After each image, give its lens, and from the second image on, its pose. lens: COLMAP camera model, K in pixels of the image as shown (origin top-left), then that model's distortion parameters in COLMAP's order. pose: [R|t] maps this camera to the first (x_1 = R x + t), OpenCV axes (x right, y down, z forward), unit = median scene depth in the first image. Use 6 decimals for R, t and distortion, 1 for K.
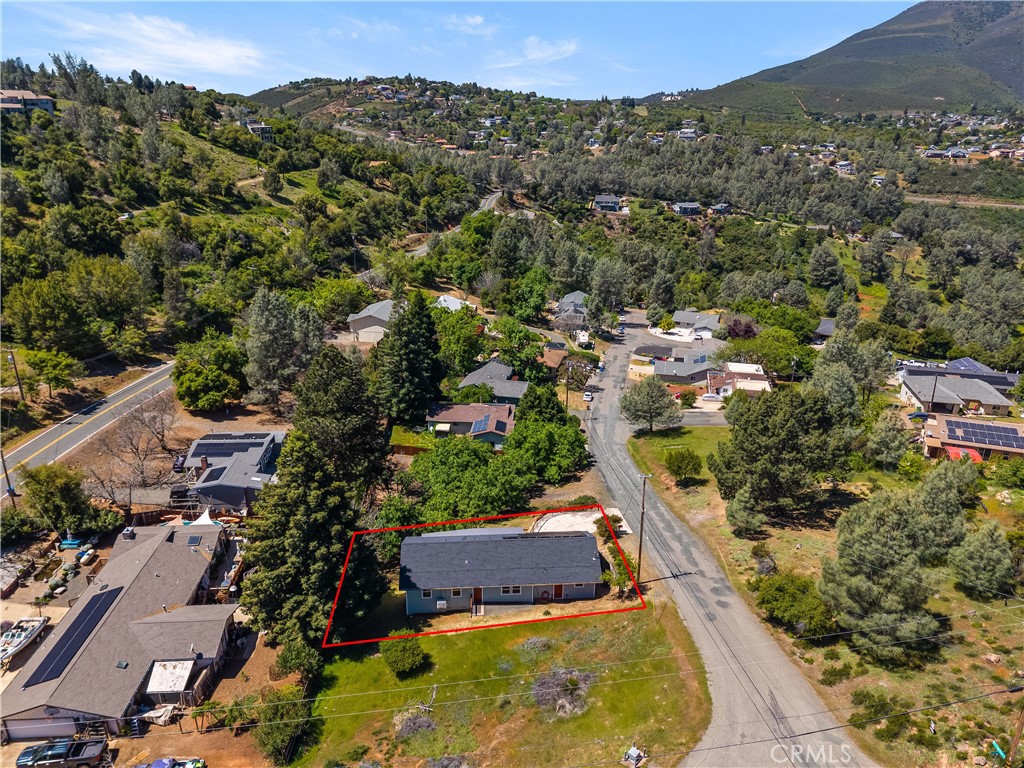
lens RADIAL K [[692.1, 0, 514.0], [0, 692.1, 388.6], [0, 0, 1]] dist [0.046915, -0.048971]
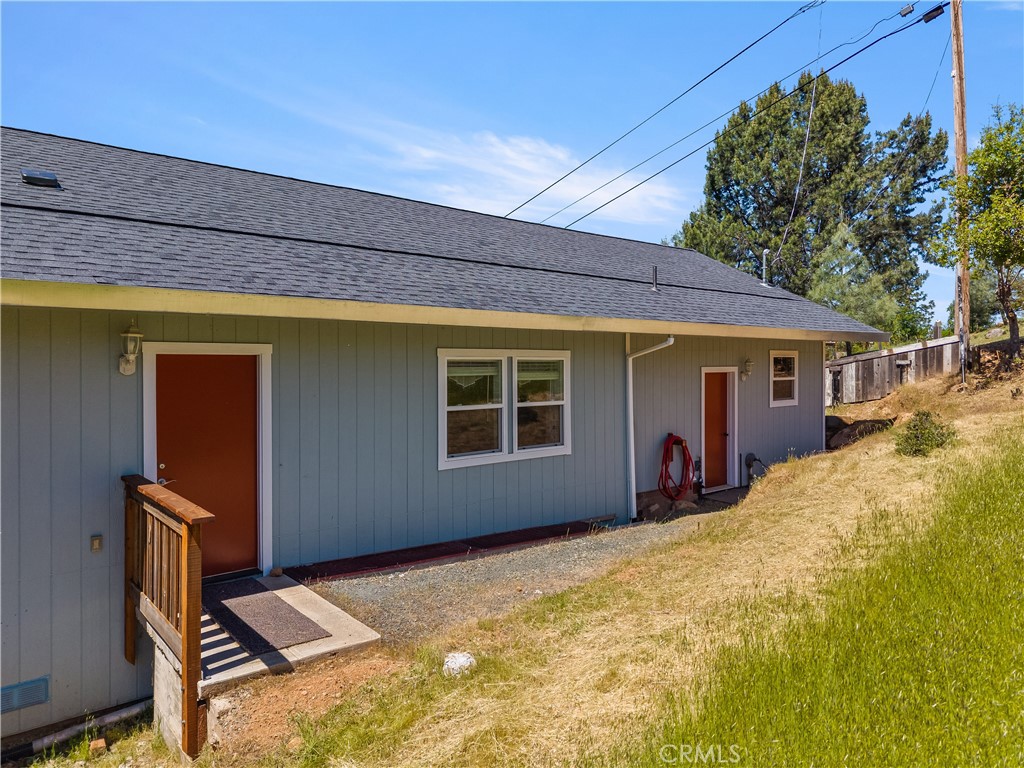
lens RADIAL K [[692.1, 0, 521.1], [0, 692.1, 361.1], [0, 0, 1]] dist [0.046915, -0.048971]
pose [[0.799976, -0.015949, 0.599820, -0.008956], [0.228262, 0.932578, -0.279634, 0.038524], [-0.554919, 0.360617, 0.749680, 0.110899]]
